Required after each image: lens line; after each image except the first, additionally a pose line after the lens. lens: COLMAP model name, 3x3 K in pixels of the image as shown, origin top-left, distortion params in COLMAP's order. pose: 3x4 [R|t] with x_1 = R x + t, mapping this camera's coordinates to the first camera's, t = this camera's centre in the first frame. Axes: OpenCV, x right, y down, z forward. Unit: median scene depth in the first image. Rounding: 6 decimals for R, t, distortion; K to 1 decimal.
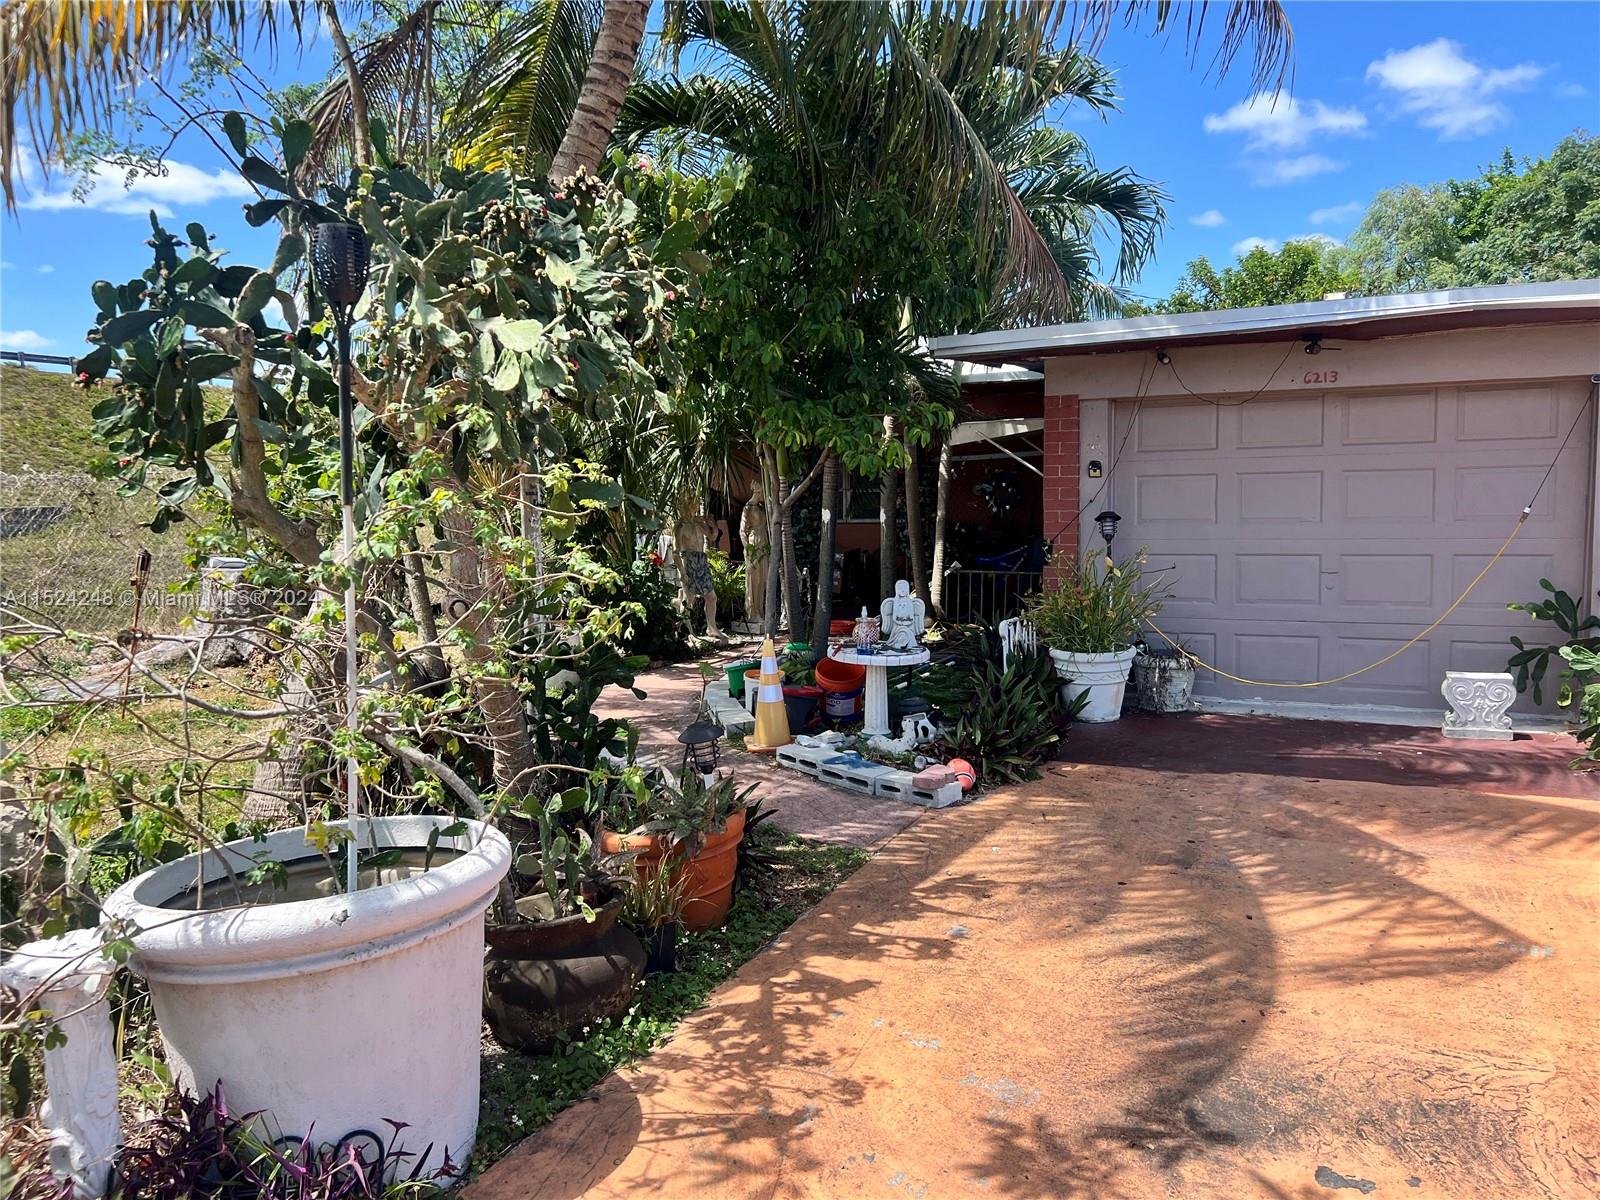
lens RADIAL K [[1193.8, 0, 800.0], [0, 1193.8, 600.0], [0, 0, 1]] dist [0.056452, -0.006178]
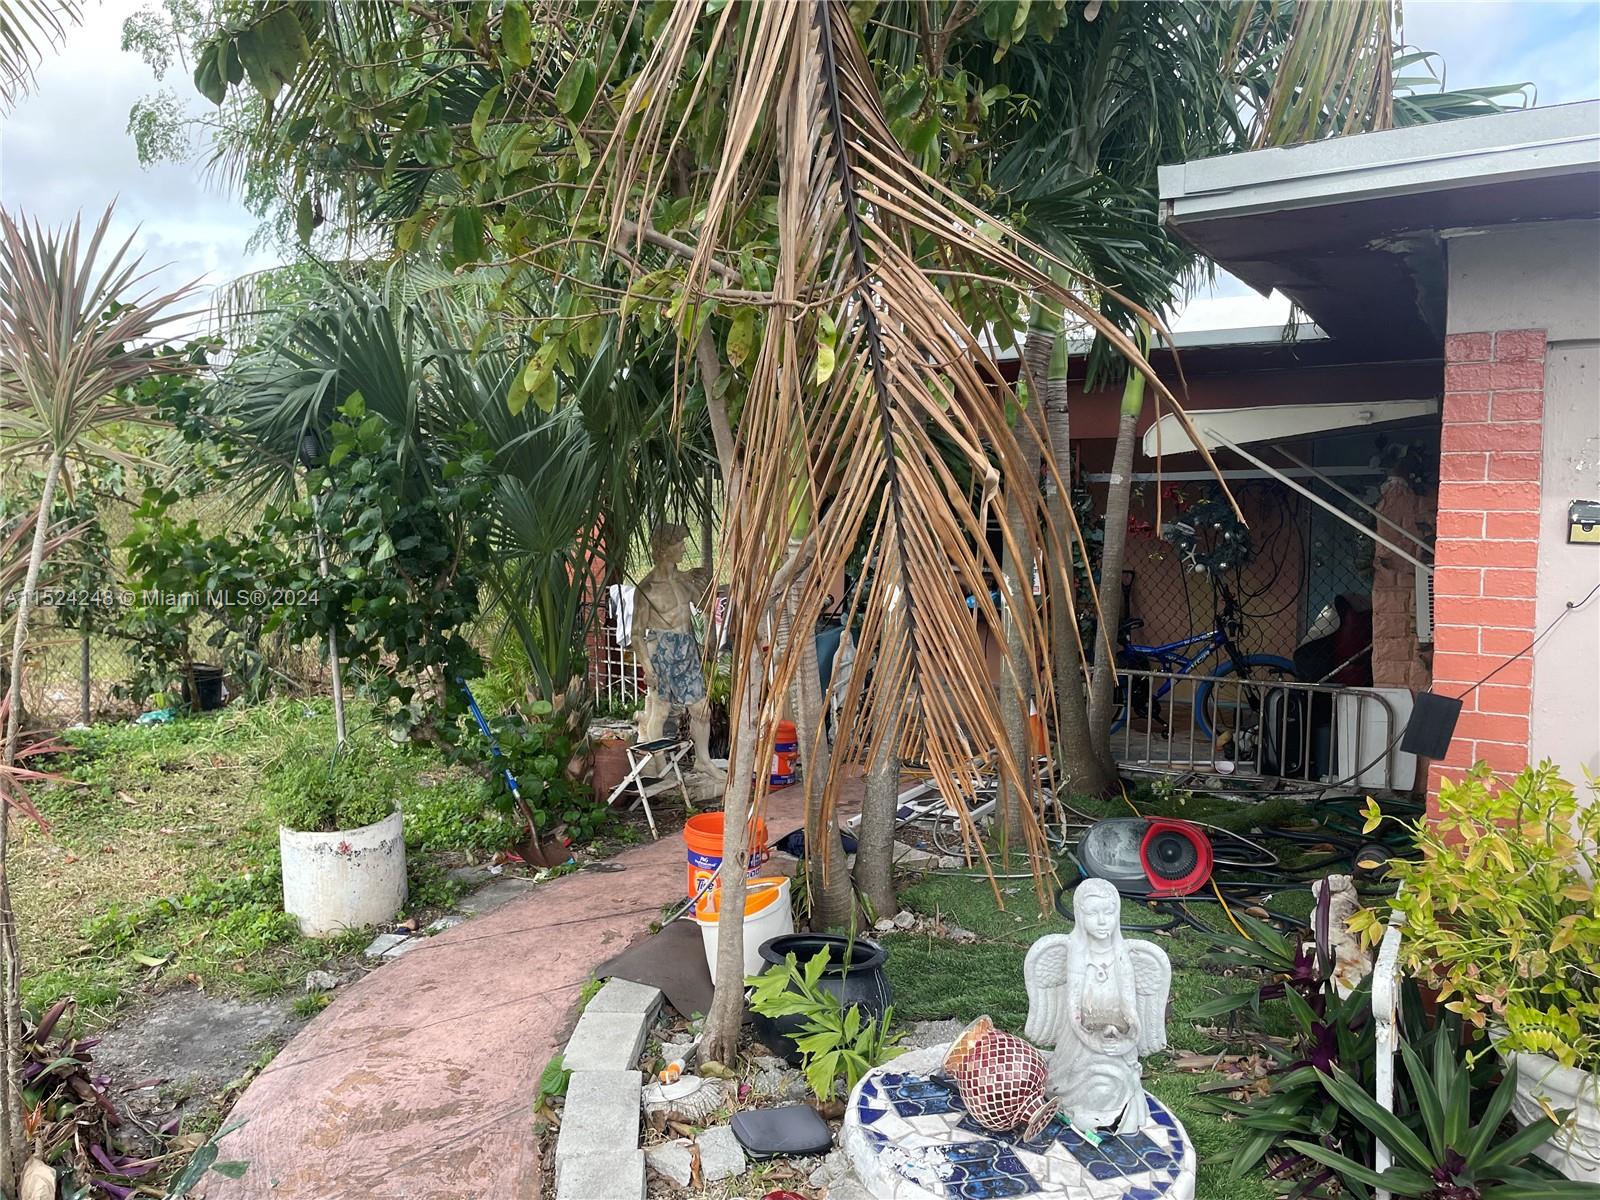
lens RADIAL K [[1200.5, 0, 800.0], [0, 1200.5, 600.0], [0, 0, 1]] dist [0.003178, 0.001431]
pose [[0.996434, 0.021722, -0.081532, 0.028667], [-0.022062, 0.999751, -0.003274, -0.078576], [0.081441, 0.005061, 0.996665, 0.609193]]
